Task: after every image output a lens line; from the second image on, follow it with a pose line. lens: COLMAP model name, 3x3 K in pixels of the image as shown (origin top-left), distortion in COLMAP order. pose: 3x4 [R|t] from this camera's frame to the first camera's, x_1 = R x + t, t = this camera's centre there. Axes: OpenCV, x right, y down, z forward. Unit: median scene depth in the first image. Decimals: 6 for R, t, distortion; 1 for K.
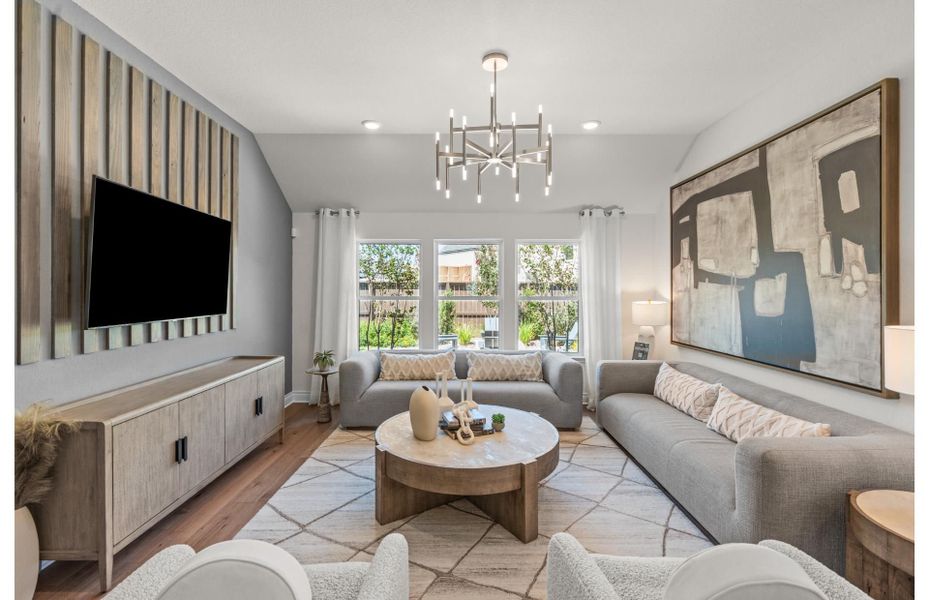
lens RADIAL K [[397.8, 0, 460.9], [0, 397.8, 292.0], [0, 0, 1]] dist [-0.011904, 0.001619]
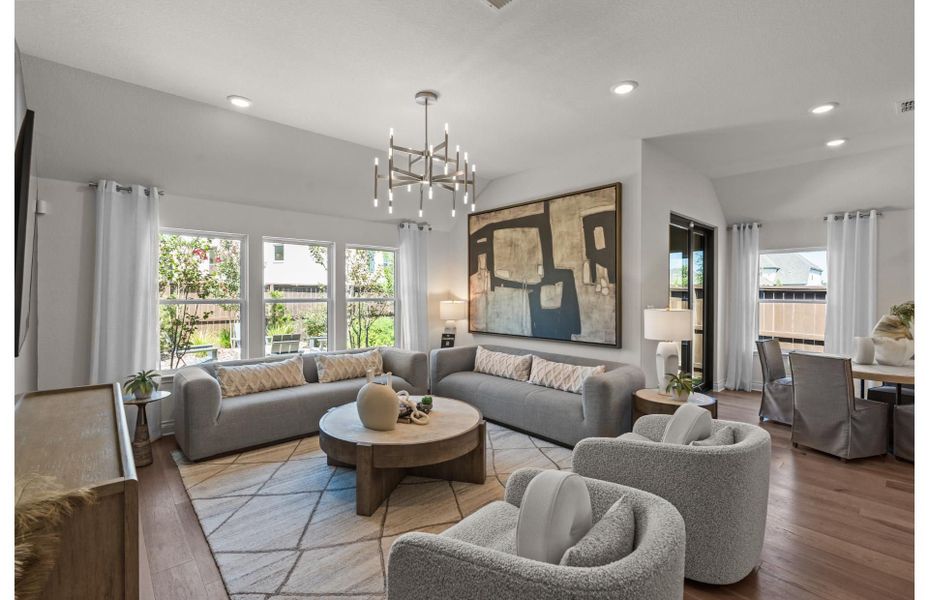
lens RADIAL K [[397.8, 0, 454.7], [0, 397.8, 296.5], [0, 0, 1]] dist [-0.011904, 0.001619]
pose [[0.750198, -0.007204, 0.661174, -0.533239], [0.002944, 0.999967, 0.007555, -0.000929], [-0.661207, -0.003721, 0.750194, 0.048779]]
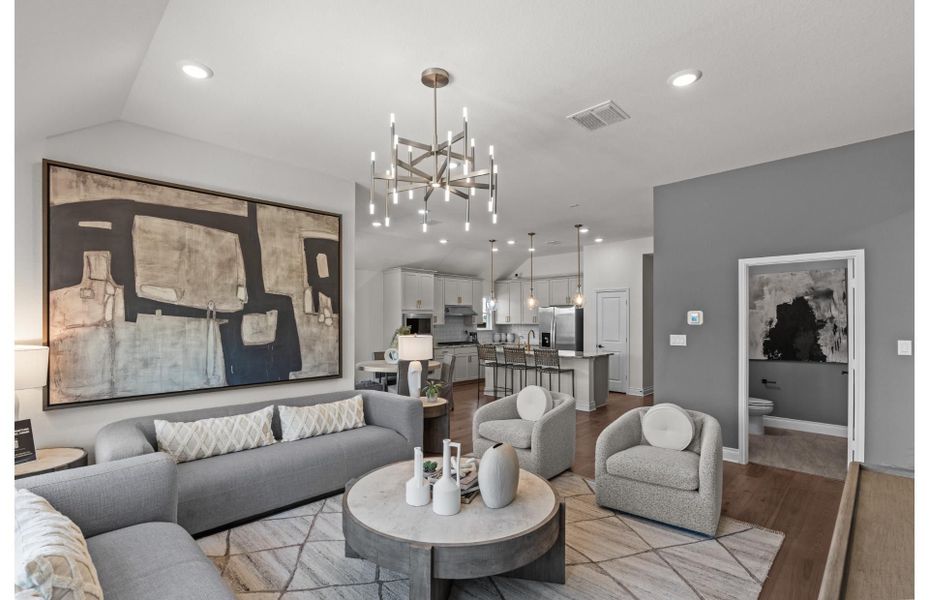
lens RADIAL K [[433.1, 0, 445.3], [0, 433.1, 320.0], [0, 0, 1]] dist [-0.015544, -0.000220]
pose [[-0.694734, -0.003621, 0.719258, -0.548839], [0.001970, 0.999974, 0.006937, -0.020961], [-0.719264, 0.006236, -0.694709, 1.412866]]
